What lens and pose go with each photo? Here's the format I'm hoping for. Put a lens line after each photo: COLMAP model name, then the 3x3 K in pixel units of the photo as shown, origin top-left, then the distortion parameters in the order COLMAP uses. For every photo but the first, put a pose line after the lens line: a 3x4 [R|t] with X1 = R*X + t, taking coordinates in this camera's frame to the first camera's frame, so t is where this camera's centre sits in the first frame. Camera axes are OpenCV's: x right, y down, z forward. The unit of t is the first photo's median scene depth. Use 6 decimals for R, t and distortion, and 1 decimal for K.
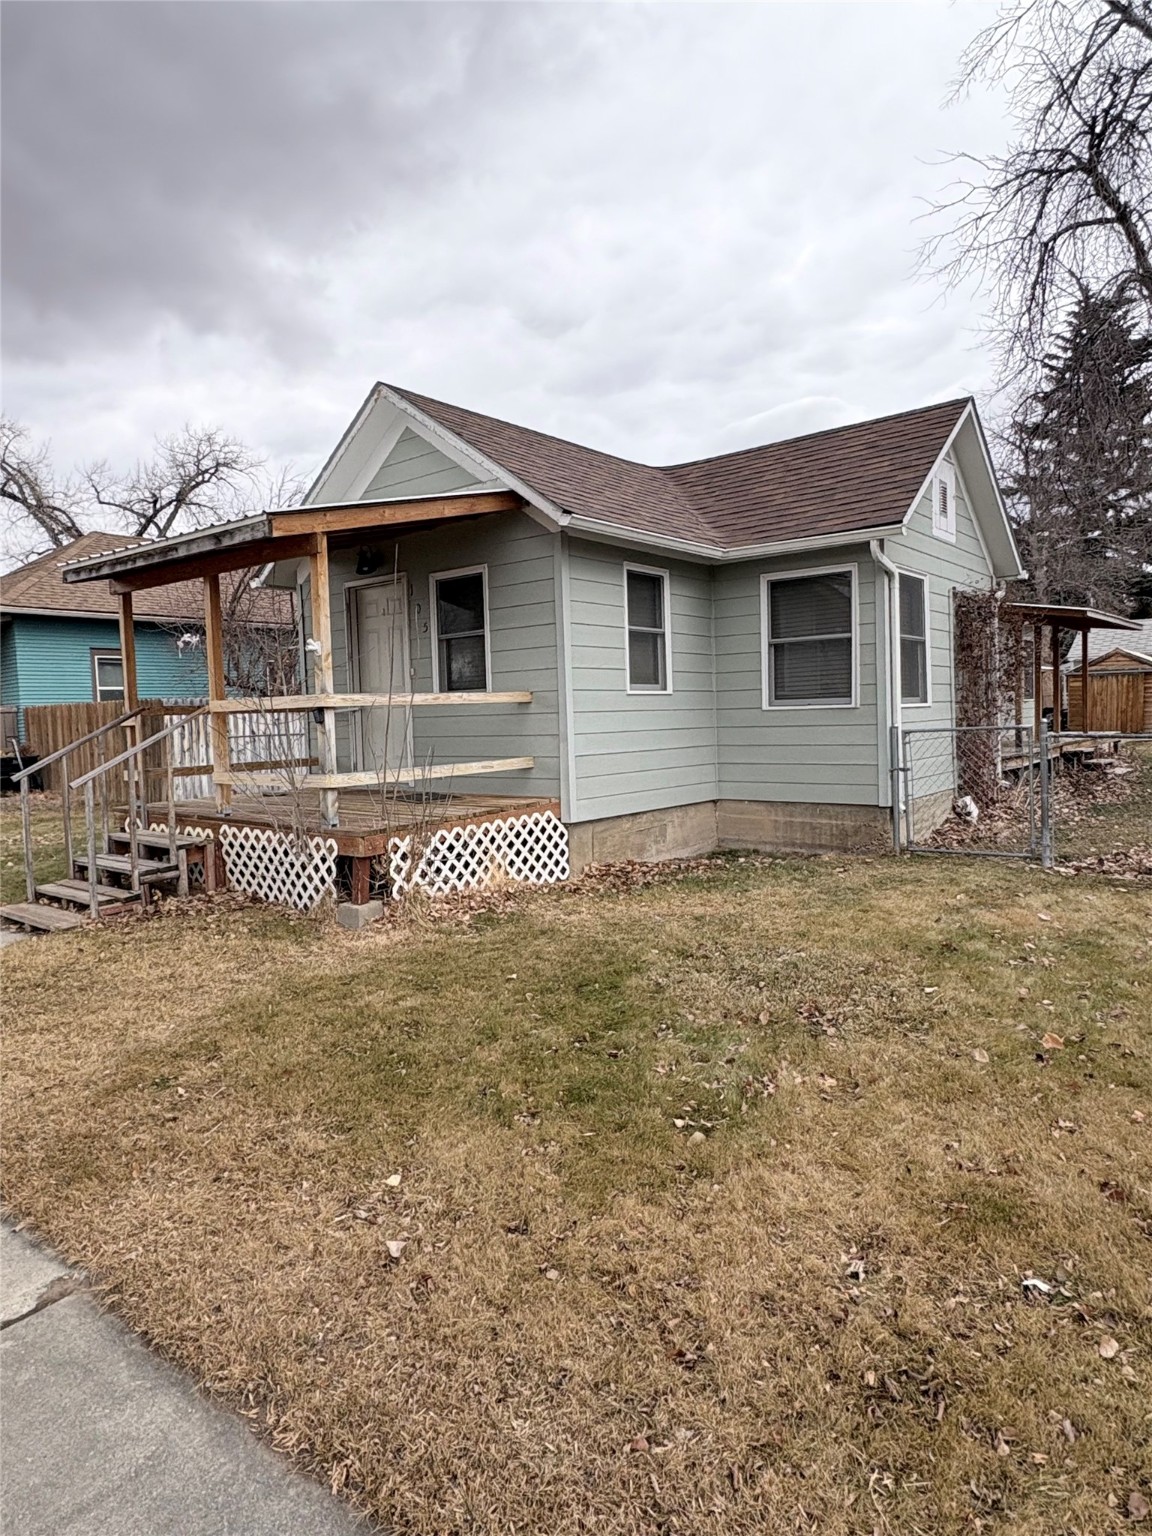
lens RADIAL K [[931.9, 0, 567.3], [0, 931.9, 766.5], [0, 0, 1]] dist [0.002838, 0.003091]
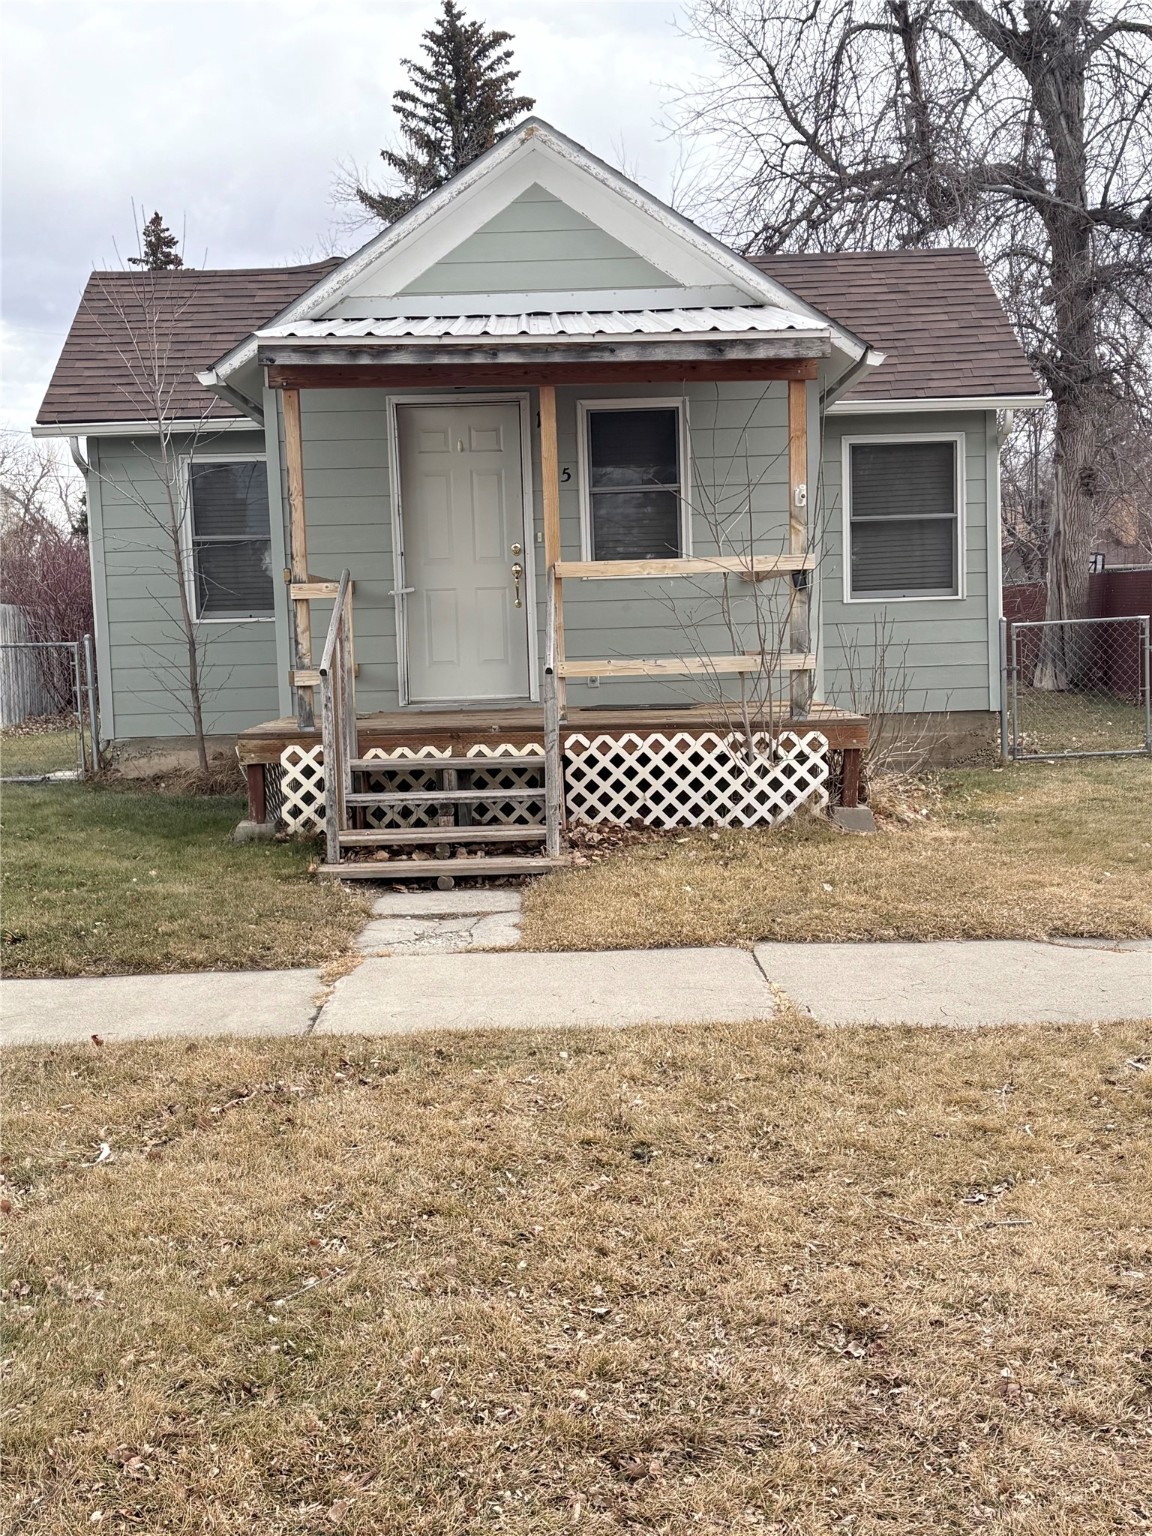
lens RADIAL K [[1768.3, 0, 576.0], [0, 1768.3, 768.0], [0, 0, 1]] dist [0.228248, -0.589312]
pose [[0.765436, -0.038244, 0.642374, -1.374350], [0.041988, 0.999073, 0.009449, 0.083186], [-0.642141, 0.019739, 0.766333, -0.060665]]
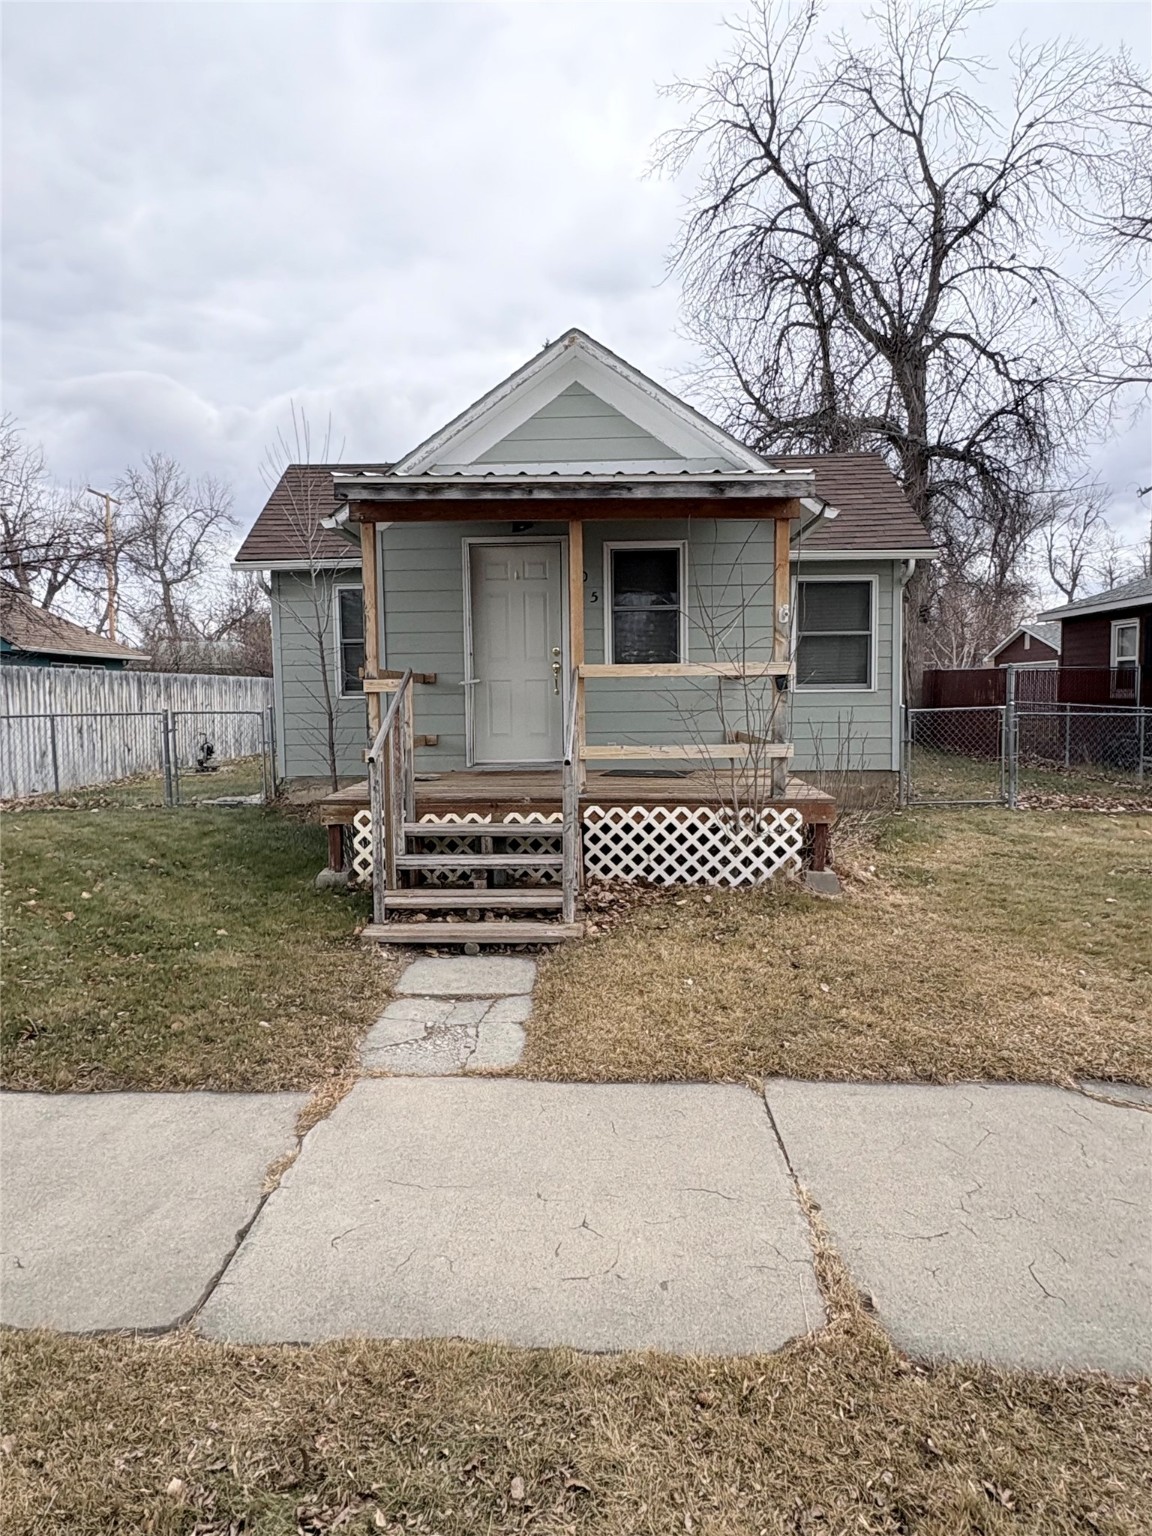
lens RADIAL K [[931.9, 0, 567.3], [0, 931.9, 766.5], [0, 0, 1]] dist [0.002838, 0.003091]
pose [[0.794984, -0.025635, 0.606088, -1.008618], [0.021509, 0.999670, 0.014070, 0.013229], [-0.606249, 0.001851, 0.795273, 0.344958]]
